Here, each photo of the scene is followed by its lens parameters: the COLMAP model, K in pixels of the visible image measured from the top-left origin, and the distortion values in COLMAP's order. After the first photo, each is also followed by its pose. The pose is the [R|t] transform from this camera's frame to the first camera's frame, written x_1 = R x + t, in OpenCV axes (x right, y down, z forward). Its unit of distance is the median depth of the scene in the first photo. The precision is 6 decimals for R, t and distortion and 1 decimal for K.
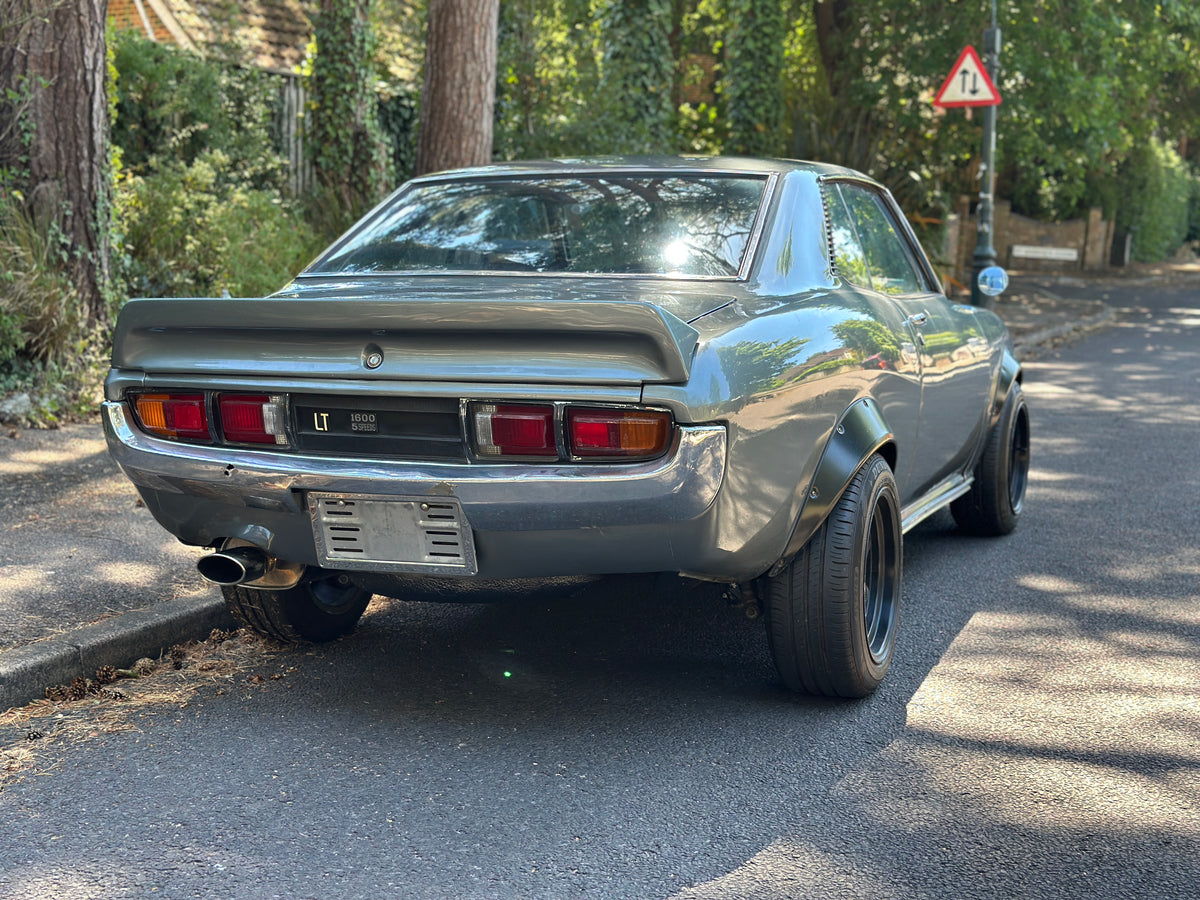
lens RADIAL K [[1682.1, 0, 600.0], [0, 1682.1, 450.0], [0, 0, 1]] dist [0.205380, -0.458357]
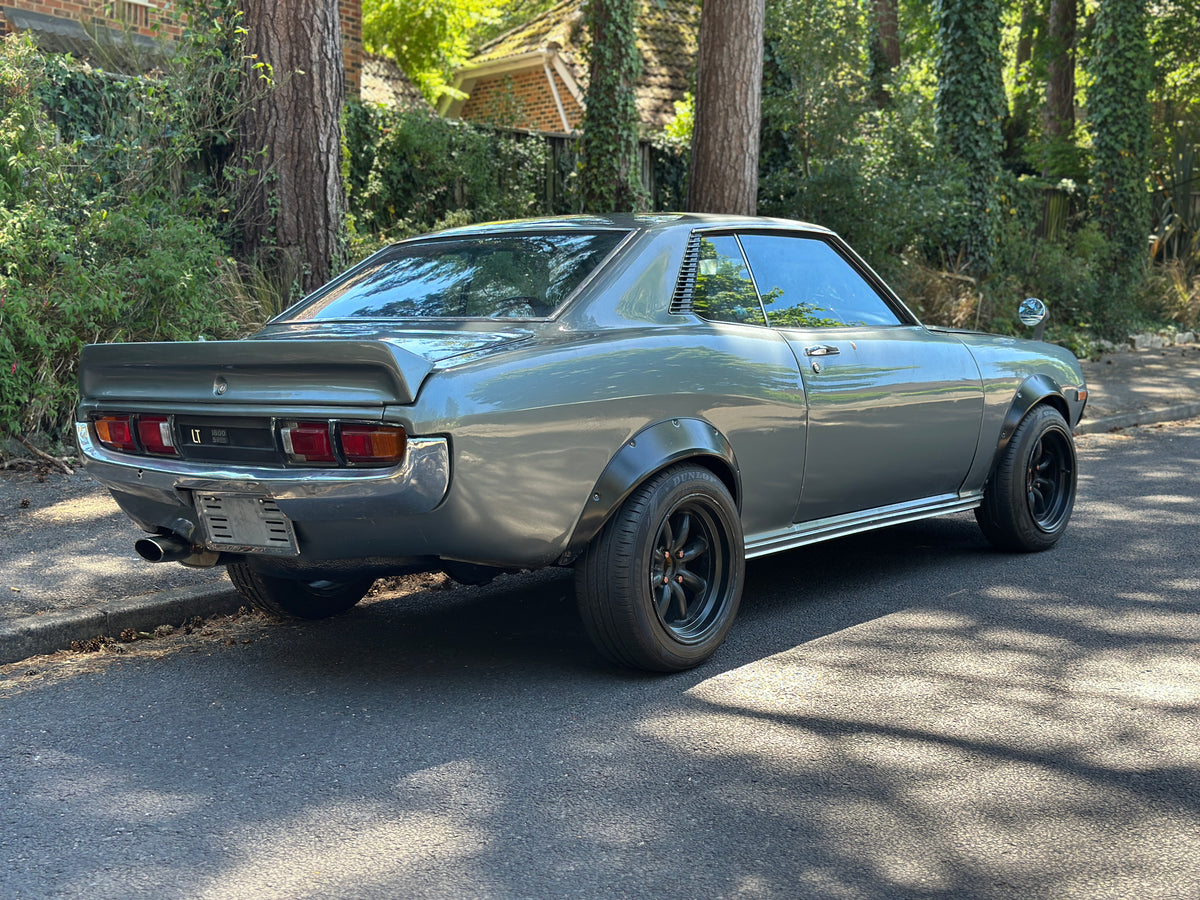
lens RADIAL K [[1682.1, 0, 600.0], [0, 1682.1, 450.0], [0, 0, 1]] dist [0.205380, -0.458357]
pose [[0.956905, 0.001279, -0.290397, 0.230126], [-0.007542, 0.999762, -0.020449, 0.008241], [0.290302, 0.021758, 0.956688, -0.071250]]
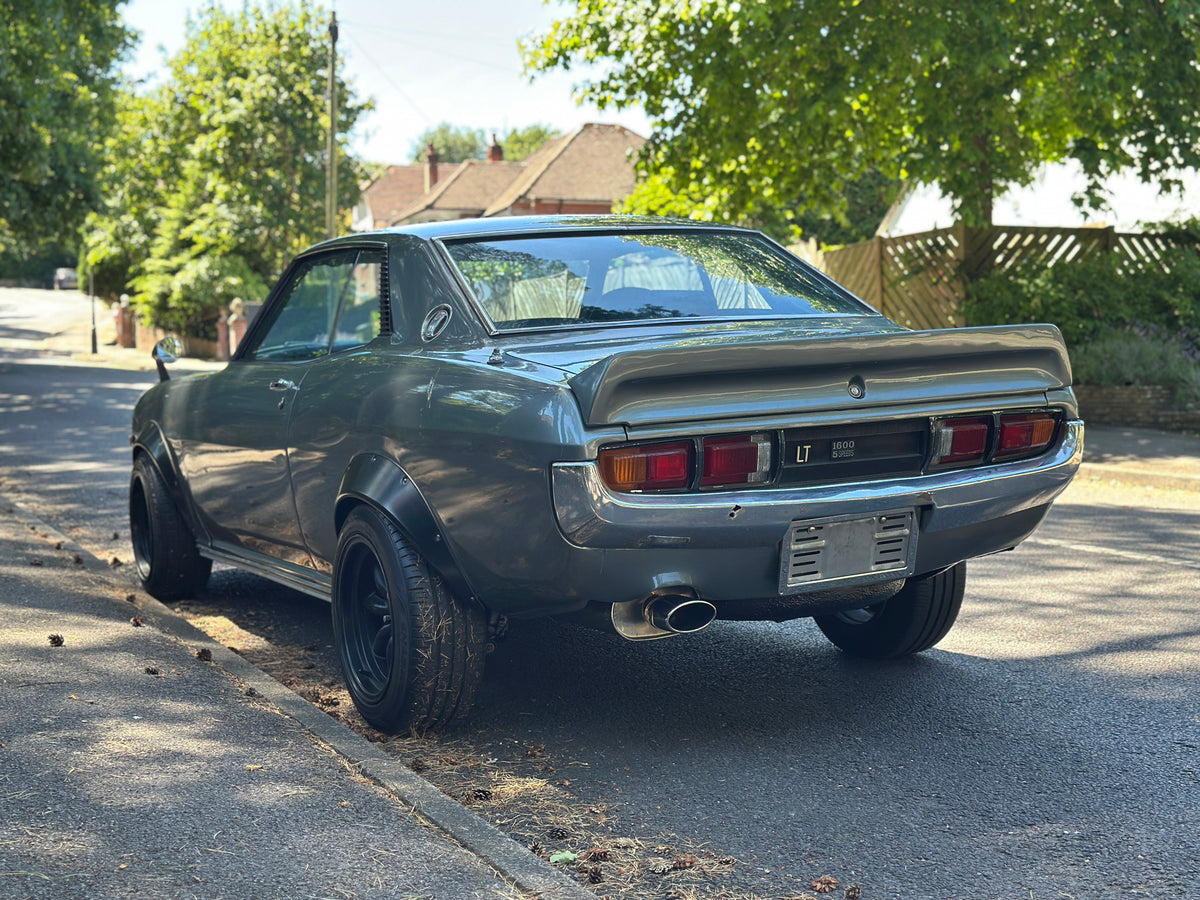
lens RADIAL K [[1682.1, 0, 600.0], [0, 1682.1, 450.0], [0, 0, 1]] dist [0.205380, -0.458357]
pose [[0.654394, -0.087720, 0.751049, -0.471700], [0.127449, 0.991834, 0.004795, -0.018316], [-0.745336, 0.092582, 0.660229, 0.177270]]
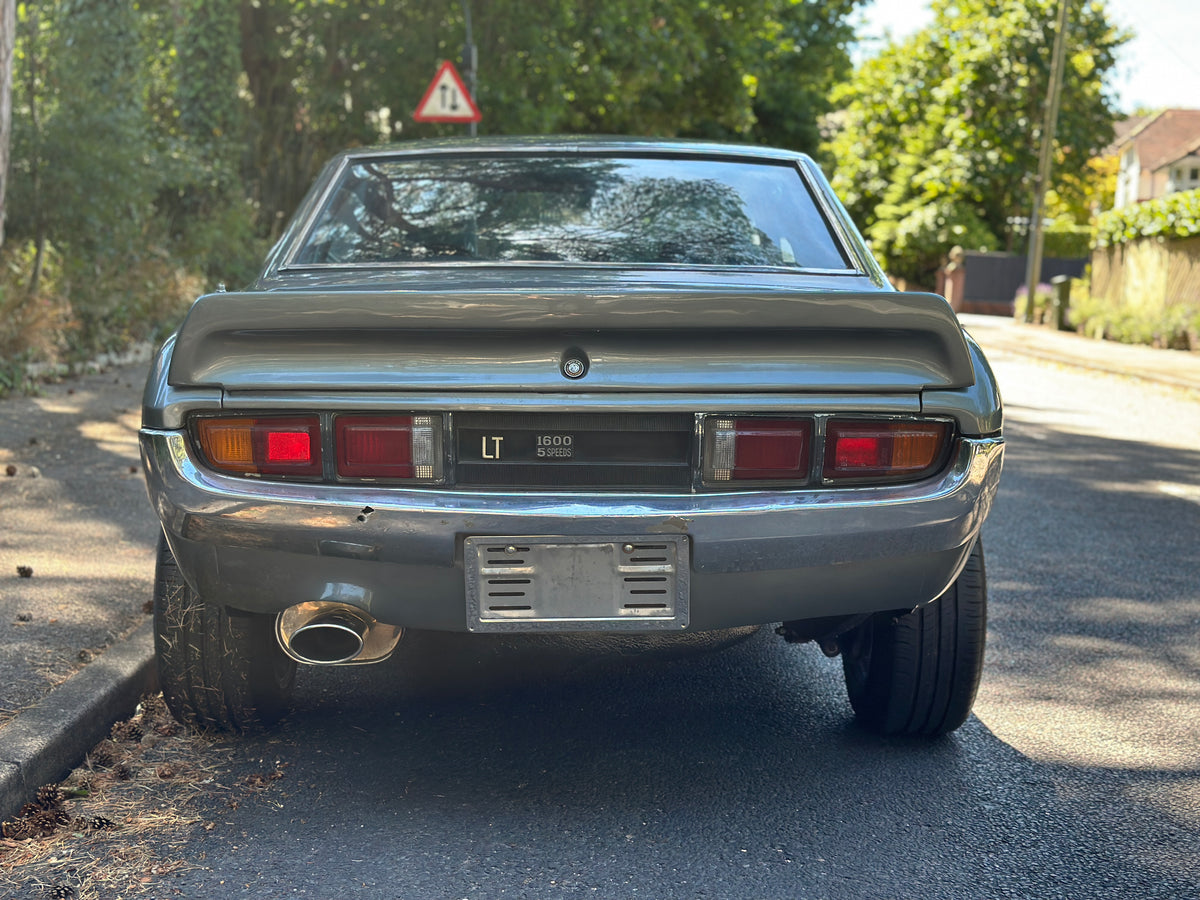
lens RADIAL K [[1682.1, 0, 600.0], [0, 1682.1, 450.0], [0, 0, 1]] dist [0.205380, -0.458357]
pose [[0.924051, -0.030758, 0.381029, -0.188397], [0.035046, 0.999376, -0.004318, -0.004658], [-0.380659, 0.017344, 0.924553, 0.114055]]
